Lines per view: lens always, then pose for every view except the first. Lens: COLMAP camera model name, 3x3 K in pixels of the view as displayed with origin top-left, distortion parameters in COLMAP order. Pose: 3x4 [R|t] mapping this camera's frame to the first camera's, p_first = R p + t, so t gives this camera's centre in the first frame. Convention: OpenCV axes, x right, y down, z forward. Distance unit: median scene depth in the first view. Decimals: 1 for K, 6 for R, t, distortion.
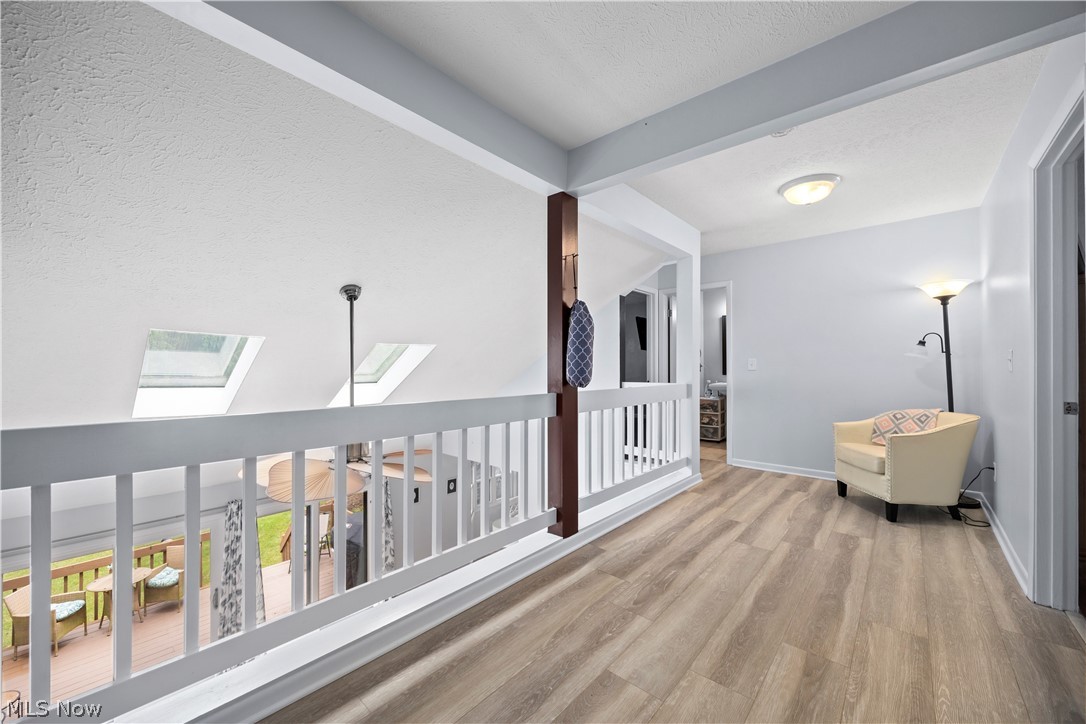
lens RADIAL K [[418.5, 0, 547.1], [0, 418.5, 359.2], [0, 0, 1]] dist [-0.002401, -0.000287]
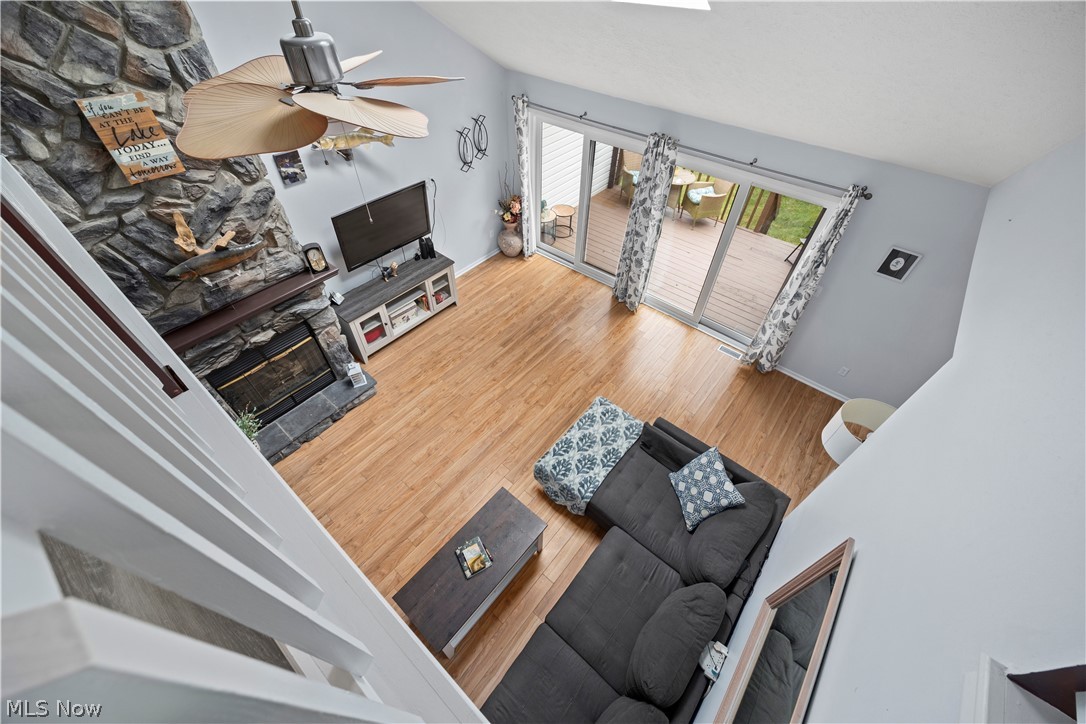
lens RADIAL K [[418.5, 0, 541.7], [0, 418.5, 359.1], [0, 0, 1]] dist [-0.002401, -0.000287]
pose [[0.030321, 0.731621, -0.681037, 0.137637], [-0.002498, 0.681404, 0.731903, 0.022984], [0.999537, -0.020490, 0.022488, 0.618461]]
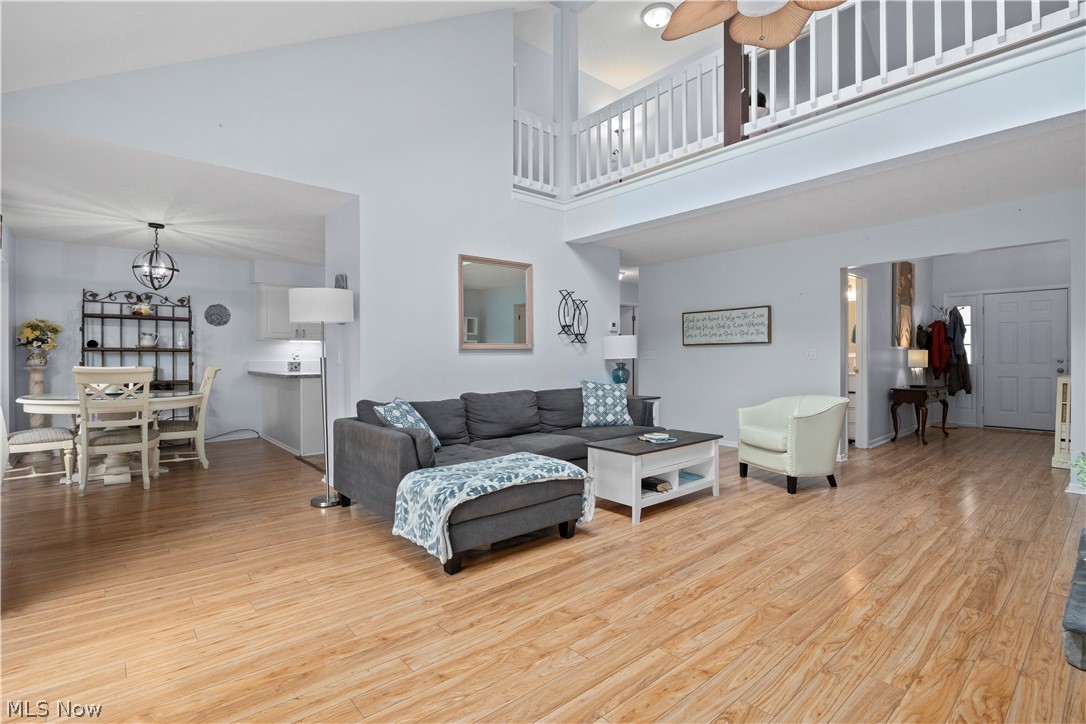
lens RADIAL K [[509.8, 0, 545.9], [0, 509.8, 363.7], [0, 0, 1]] dist [-0.003465, -0.002523]
pose [[0.124035, -0.009713, 0.992230, -0.699614], [-0.011835, 0.999866, 0.011267, 0.460100], [-0.992207, -0.013141, 0.123903, 0.604024]]
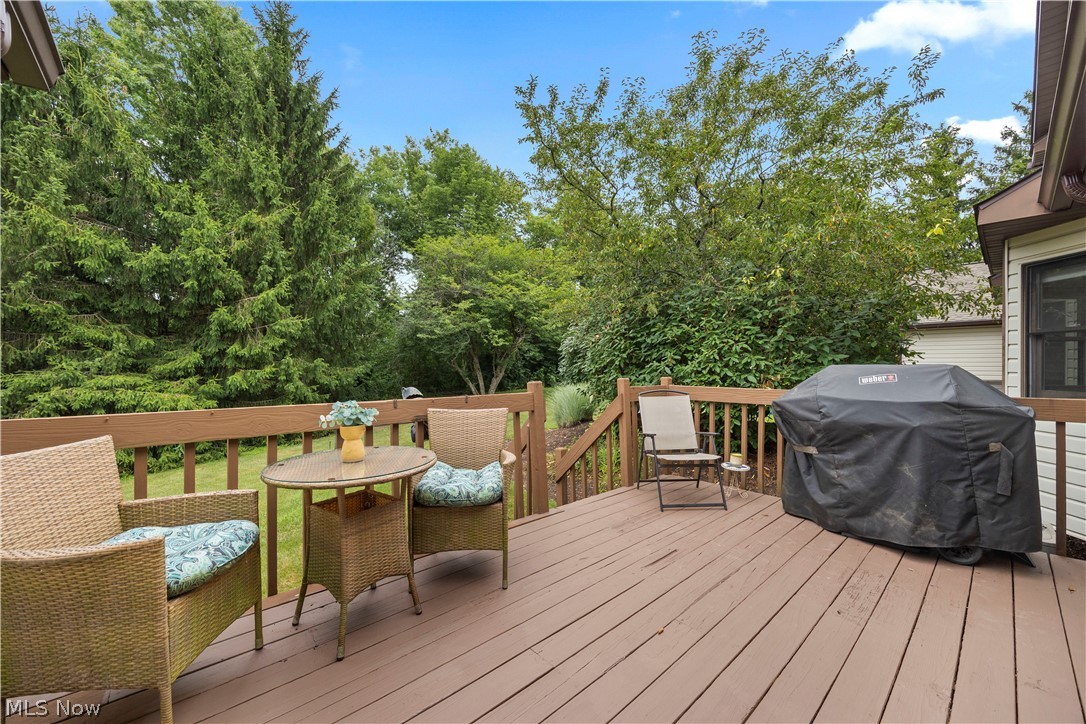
lens RADIAL K [[418.5, 0, 551.6], [0, 418.5, 362.1], [0, 0, 1]] dist [-0.002401, -0.000287]
pose [[0.994394, 0.011519, -0.105106, -0.892822], [-0.010278, 0.999871, 0.012341, 0.469343], [0.105235, -0.011191, 0.994384, 0.751293]]
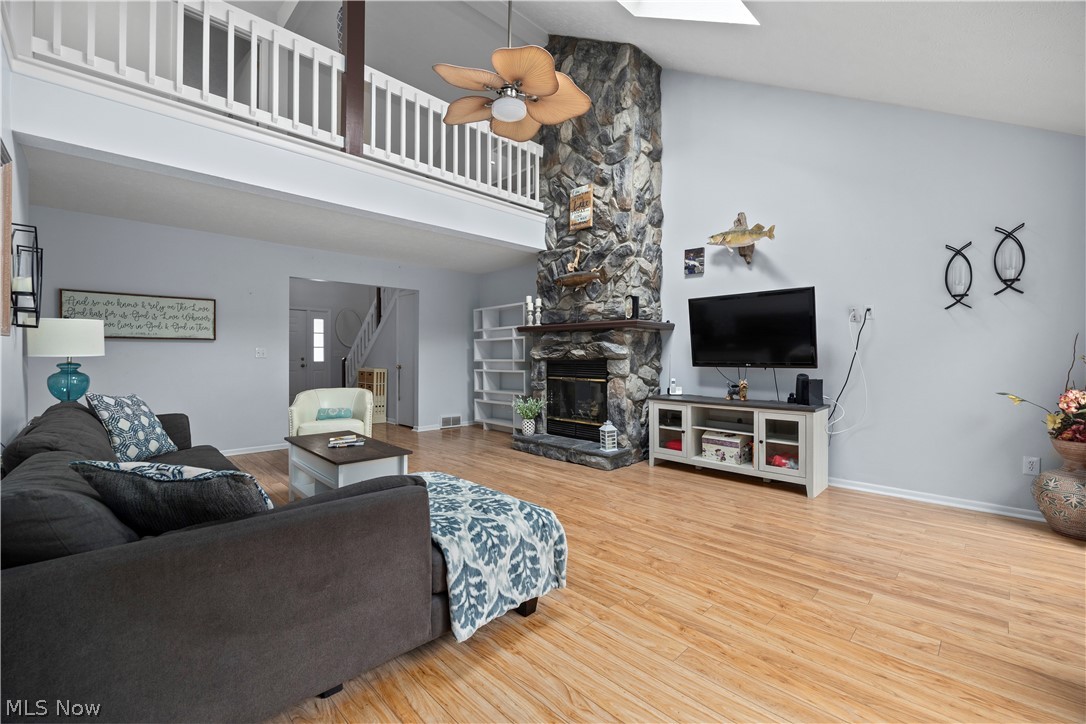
lens RADIAL K [[451.7, 0, 543.9], [0, 451.7, 358.8], [0, 0, 1]] dist [-0.014592, 0.000032]
pose [[-0.997891, 0.000686, 0.064907, -0.305367], [-0.000070, 0.999932, -0.011641, 0.469114], [-0.064910, -0.011621, -0.997823, 1.061693]]
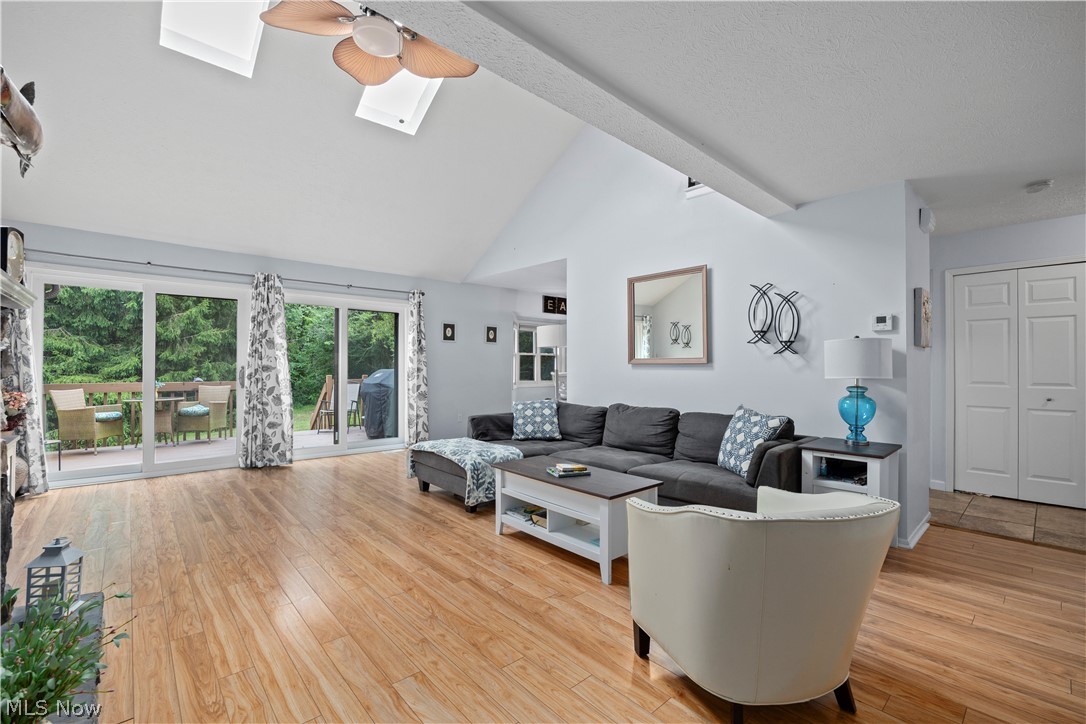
lens RADIAL K [[469.9, 0, 544.6], [0, 469.9, 360.2], [0, 0, 1]] dist [-0.021848, 0.002231]
pose [[0.993762, 0.010442, -0.111032, -0.006083], [-0.009878, 0.999935, 0.005631, 0.439554], [0.111084, -0.004499, 0.993801, 0.034746]]
